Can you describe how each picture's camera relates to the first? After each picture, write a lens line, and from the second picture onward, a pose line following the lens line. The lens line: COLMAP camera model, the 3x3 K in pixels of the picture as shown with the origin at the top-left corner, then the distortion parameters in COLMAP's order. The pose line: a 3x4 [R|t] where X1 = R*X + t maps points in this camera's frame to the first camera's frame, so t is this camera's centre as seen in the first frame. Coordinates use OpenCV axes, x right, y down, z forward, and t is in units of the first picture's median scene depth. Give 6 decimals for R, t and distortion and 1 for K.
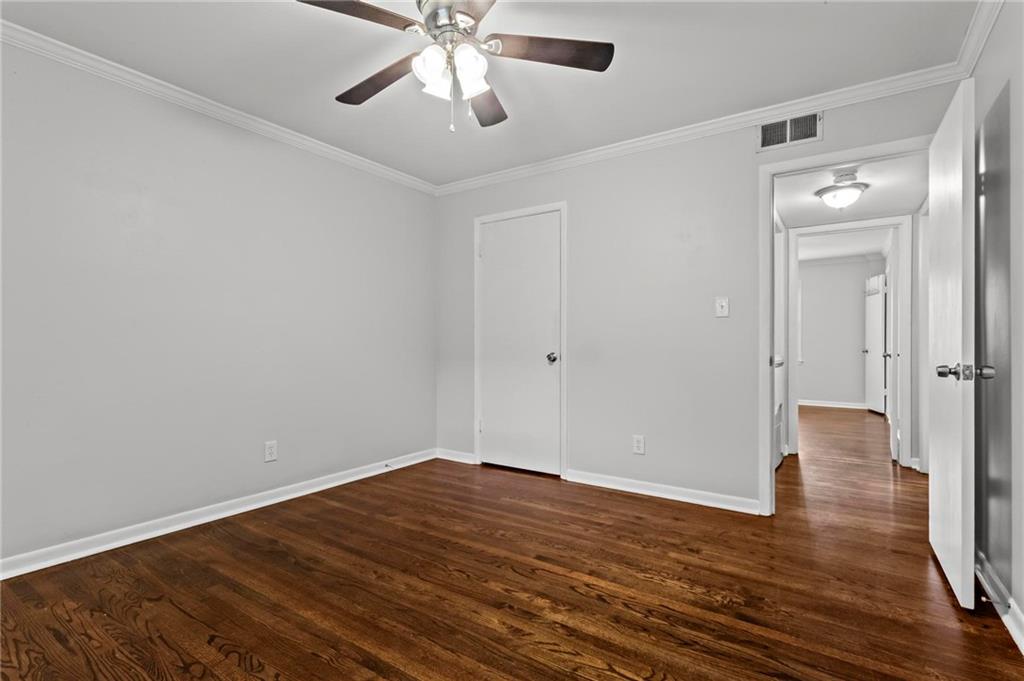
lens RADIAL K [[488.8, 0, 512.0], [0, 488.8, 340.5], [0, 0, 1]] dist [-0.001825, -0.000302]
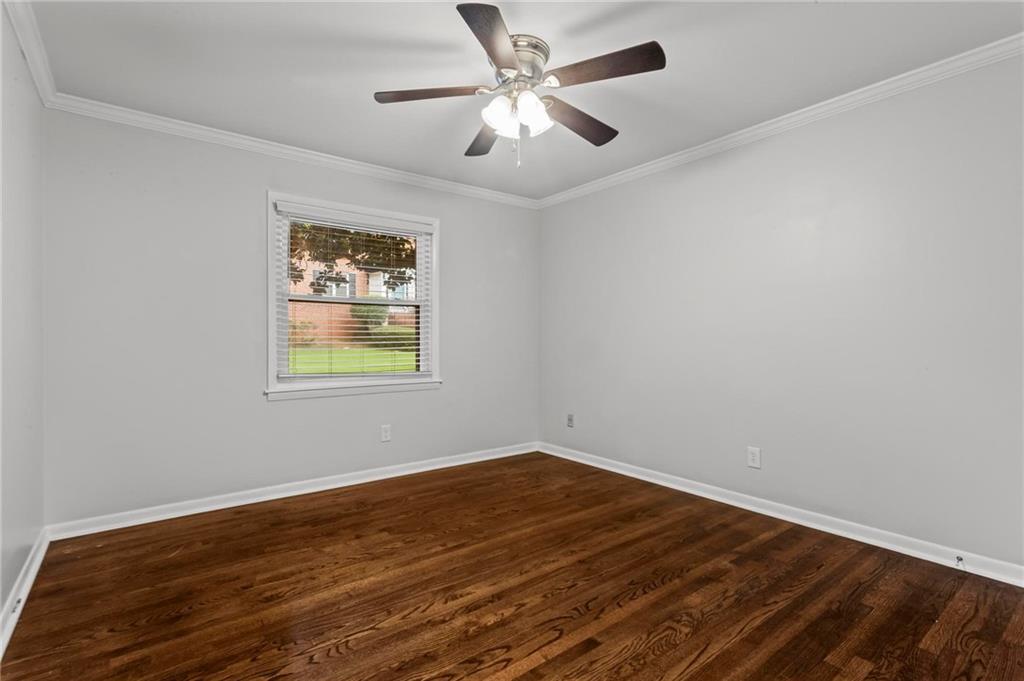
lens RADIAL K [[488.8, 0, 512.0], [0, 488.8, 340.5], [0, 0, 1]] dist [-0.001825, -0.000302]
pose [[-0.313164, 0.005761, -0.949681, 0.896007], [0.003499, 0.999982, 0.004912, -0.032411], [0.949693, -0.001784, -0.313179, 1.232666]]
